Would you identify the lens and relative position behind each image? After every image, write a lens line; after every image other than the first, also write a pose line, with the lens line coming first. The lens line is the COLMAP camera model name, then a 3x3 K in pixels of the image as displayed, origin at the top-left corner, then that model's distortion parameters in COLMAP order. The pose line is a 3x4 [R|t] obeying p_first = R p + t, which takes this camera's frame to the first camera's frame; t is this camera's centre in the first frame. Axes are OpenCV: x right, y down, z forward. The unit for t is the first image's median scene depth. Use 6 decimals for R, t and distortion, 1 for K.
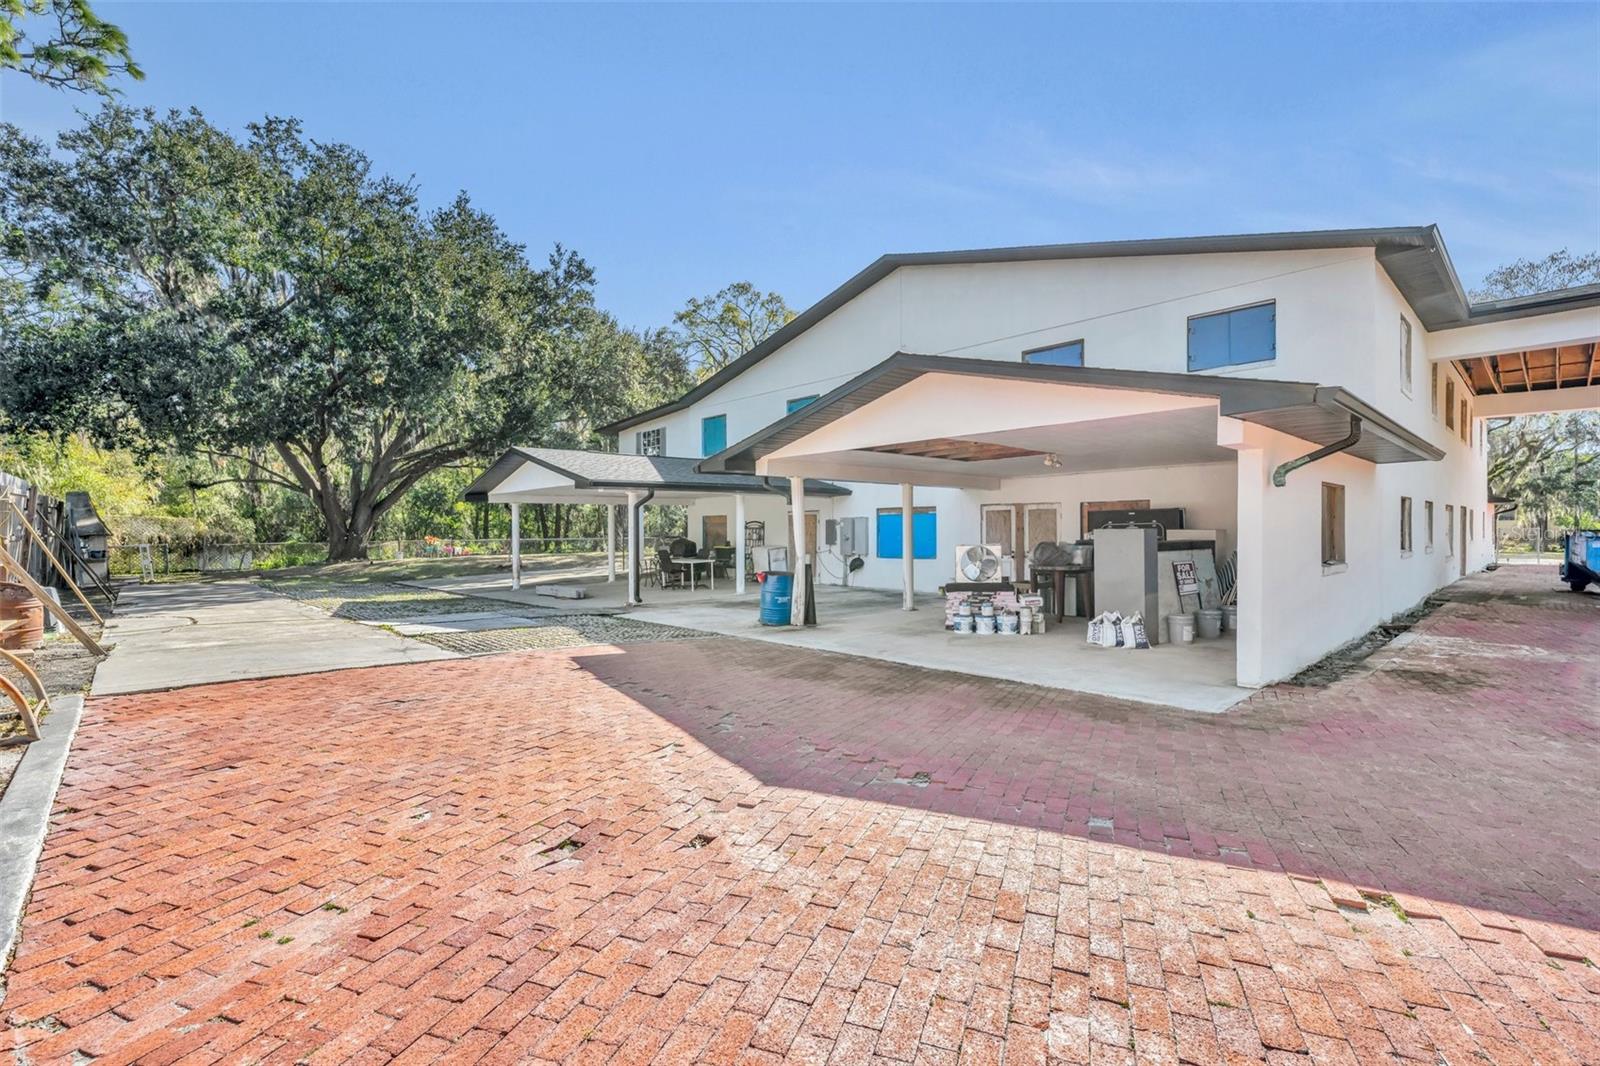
lens RADIAL K [[637.4, 0, 792.4], [0, 637.4, 536.6], [0, 0, 1]] dist [-0.001222, -0.000019]
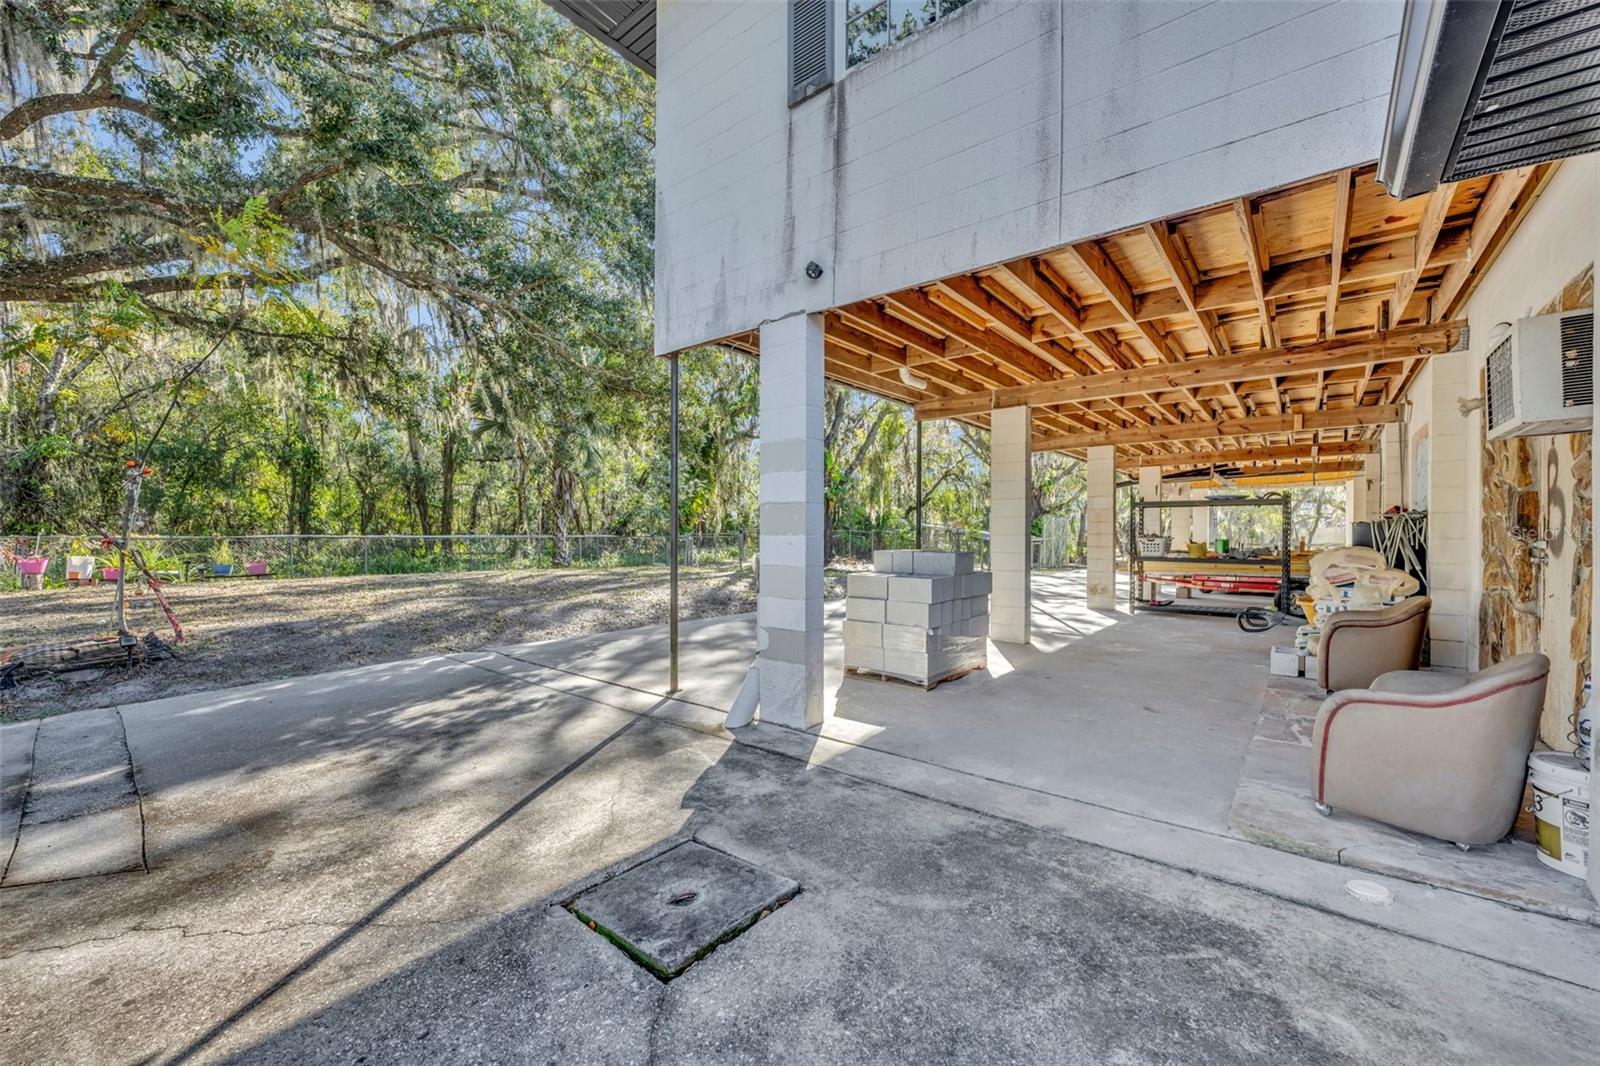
lens RADIAL K [[637.4, 0, 792.4], [0, 637.4, 536.6], [0, 0, 1]] dist [-0.001222, -0.000019]
pose [[0.993470, 0.002303, 0.114073, -0.116653], [-0.002396, 0.999997, 0.000674, 0.002608], [-0.114071, -0.000943, 0.993472, 0.373598]]
